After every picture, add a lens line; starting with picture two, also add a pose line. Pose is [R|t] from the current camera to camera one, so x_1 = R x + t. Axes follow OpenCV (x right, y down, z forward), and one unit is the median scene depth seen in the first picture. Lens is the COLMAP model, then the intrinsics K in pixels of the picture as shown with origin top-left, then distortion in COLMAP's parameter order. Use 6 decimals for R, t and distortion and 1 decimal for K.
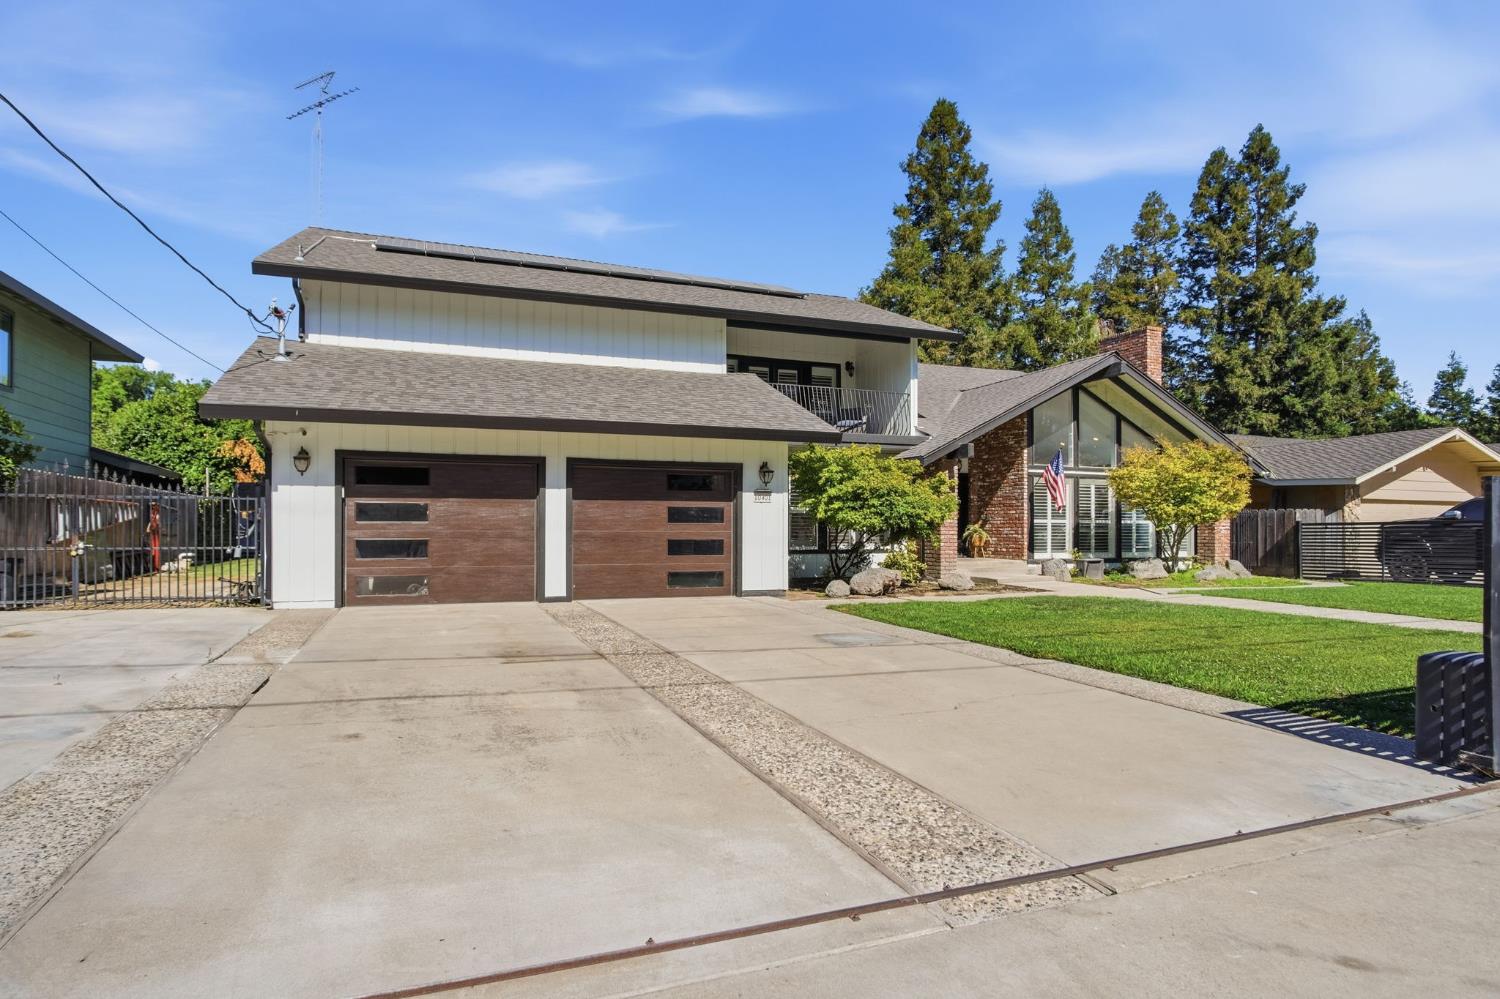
lens RADIAL K [[822.7, 0, 746.8], [0, 822.7, 490.0], [0, 0, 1]] dist [0.003690, -0.000744]
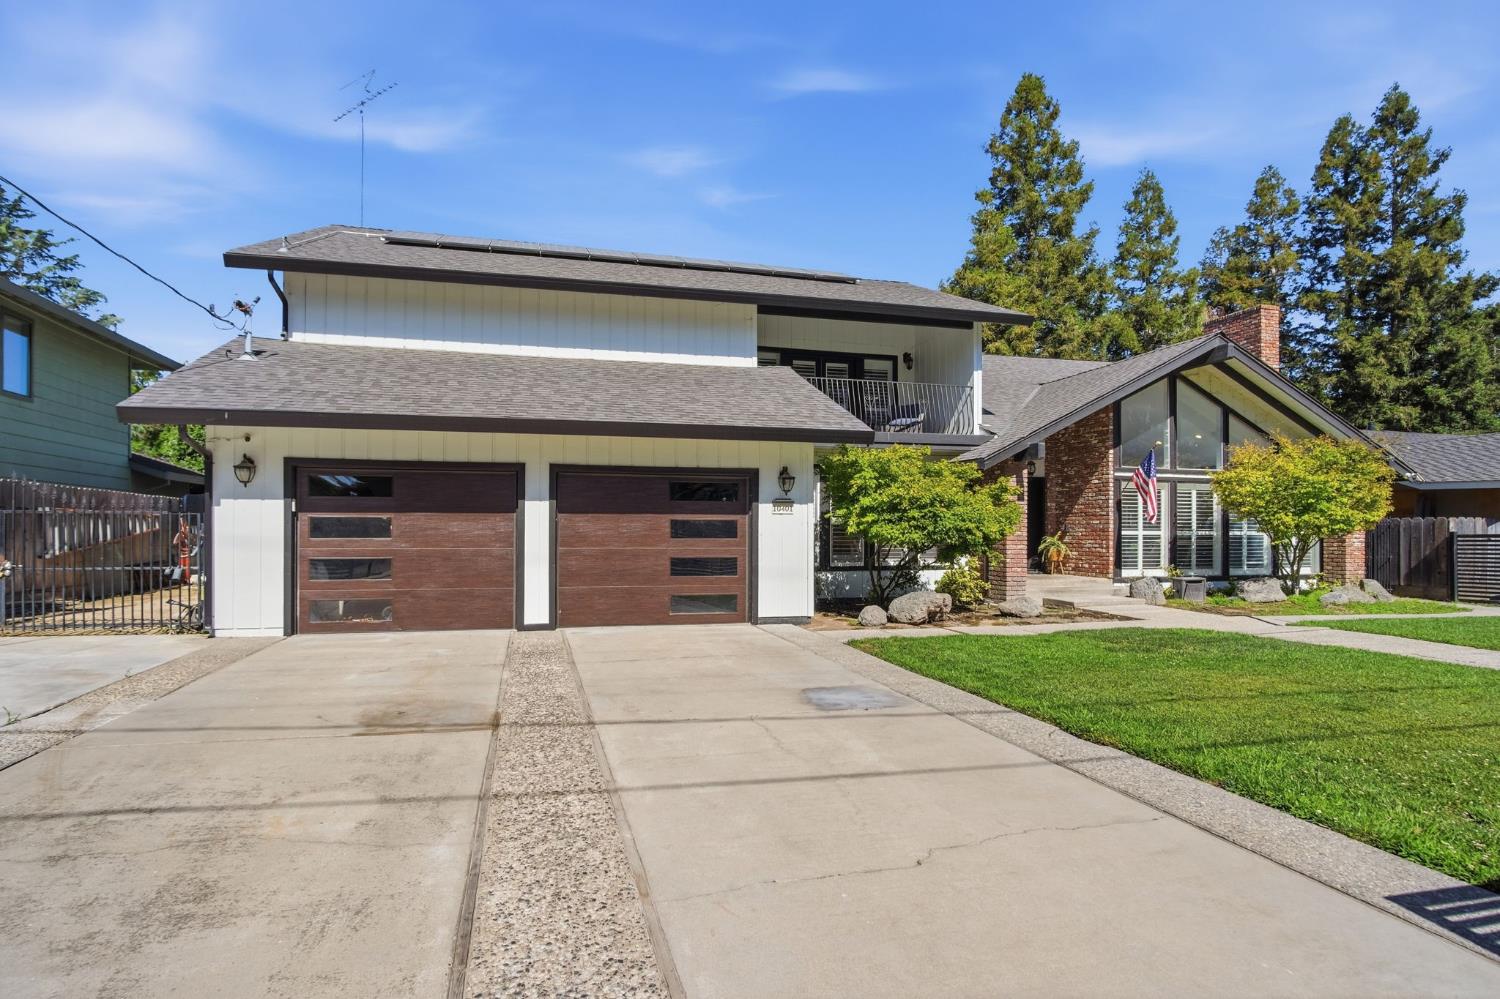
lens RADIAL K [[821.3, 0, 750.0], [0, 821.3, 499.5], [0, 0, 1]] dist [-0.006927, 0.003122]
pose [[0.994162, -0.003705, -0.107834, 0.055315], [0.004467, 0.999967, 0.006831, -0.004462], [0.107805, -0.007273, 0.994145, 0.106449]]
